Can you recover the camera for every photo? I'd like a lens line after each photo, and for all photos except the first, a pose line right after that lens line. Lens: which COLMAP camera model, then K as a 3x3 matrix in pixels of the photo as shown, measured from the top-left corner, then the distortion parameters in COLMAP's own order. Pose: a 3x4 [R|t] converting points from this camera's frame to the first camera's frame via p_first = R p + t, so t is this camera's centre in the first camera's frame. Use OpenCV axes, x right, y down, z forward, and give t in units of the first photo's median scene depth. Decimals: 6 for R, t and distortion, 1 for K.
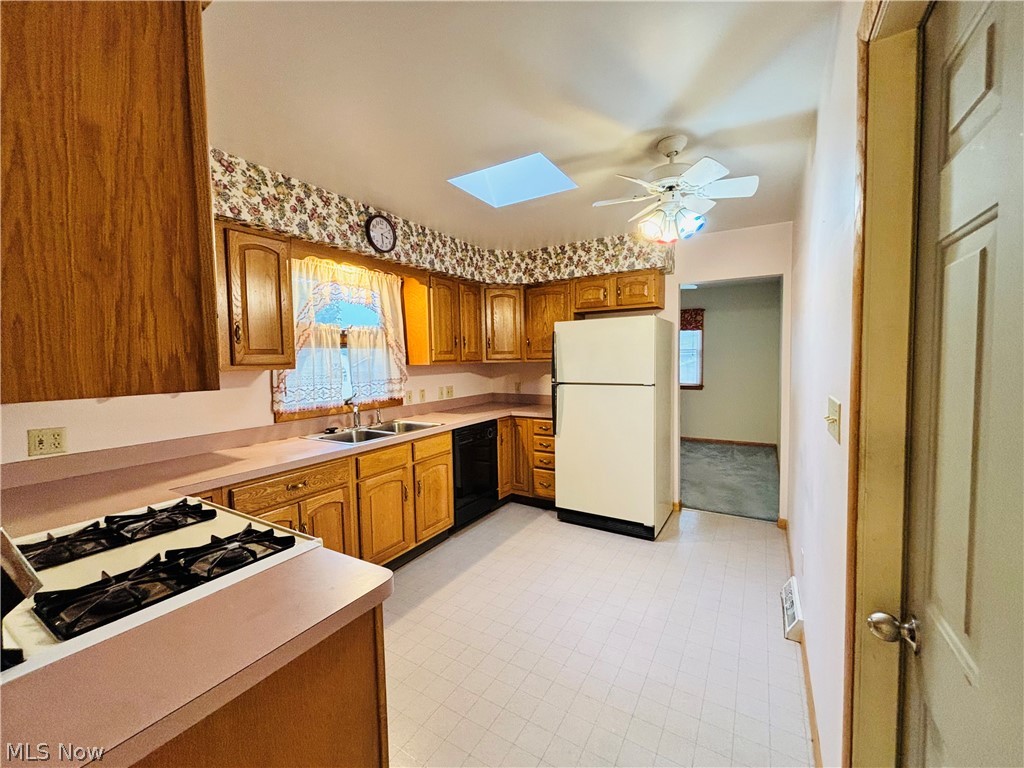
lens RADIAL K [[412.0, 0, 521.2], [0, 412.0, 379.0], [0, 0, 1]] dist [0.016947, -0.002427]
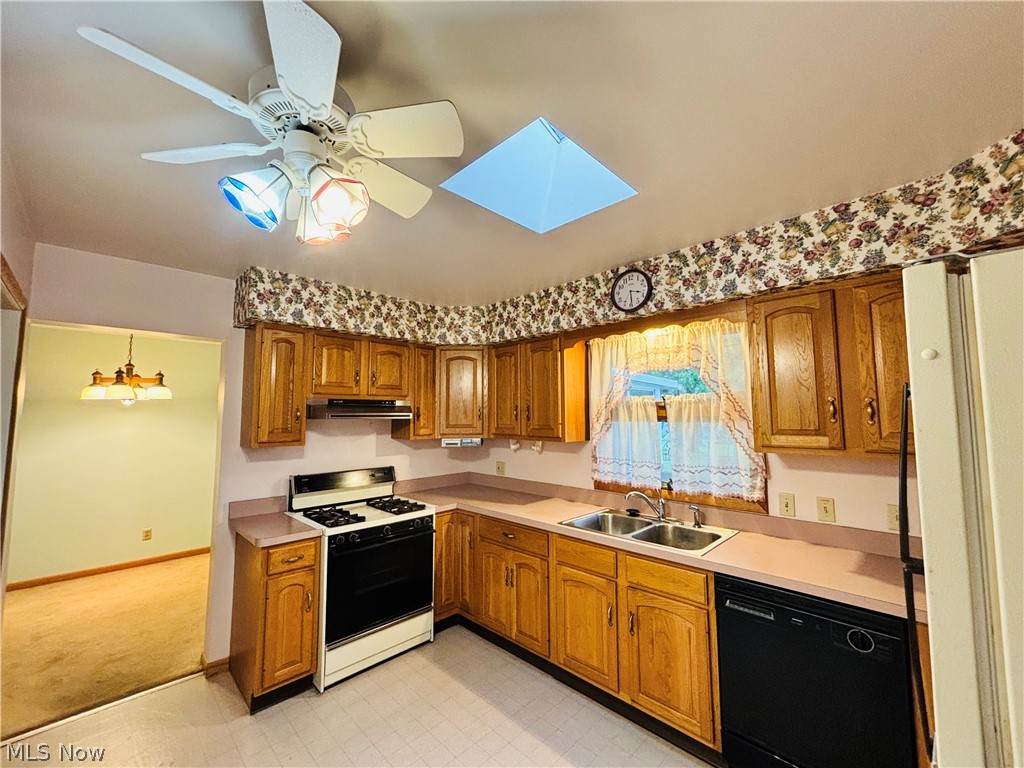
lens RADIAL K [[412.0, 0, 531.7], [0, 412.0, 387.3], [0, 0, 1]] dist [0.016947, -0.002427]
pose [[-0.209682, -0.059431, -0.975962, 0.477632], [-0.046876, 0.997614, -0.050678, -0.090061], [0.976645, 0.035123, -0.211967, 0.900081]]
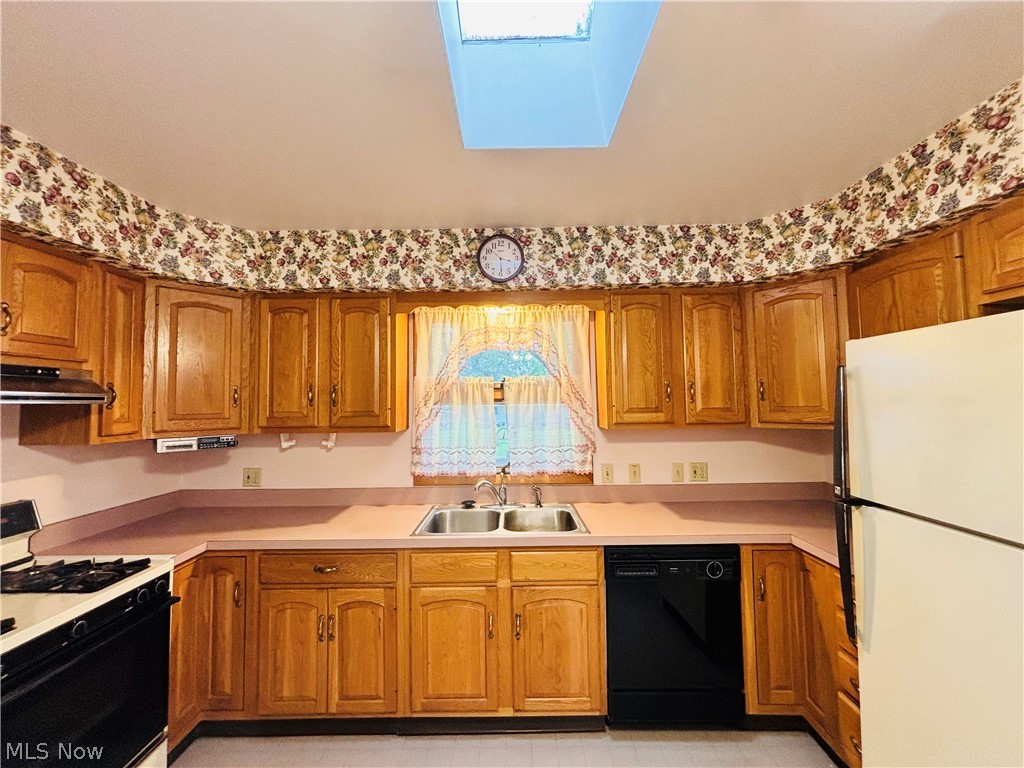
lens RADIAL K [[412.0, 0, 506.8], [0, 412.0, 382.1], [0, 0, 1]] dist [0.016947, -0.002427]
pose [[0.508664, -0.027801, -0.860516, 0.288572], [-0.040734, 0.997582, -0.056308, -0.072299], [0.860001, 0.063694, 0.506302, 0.582265]]
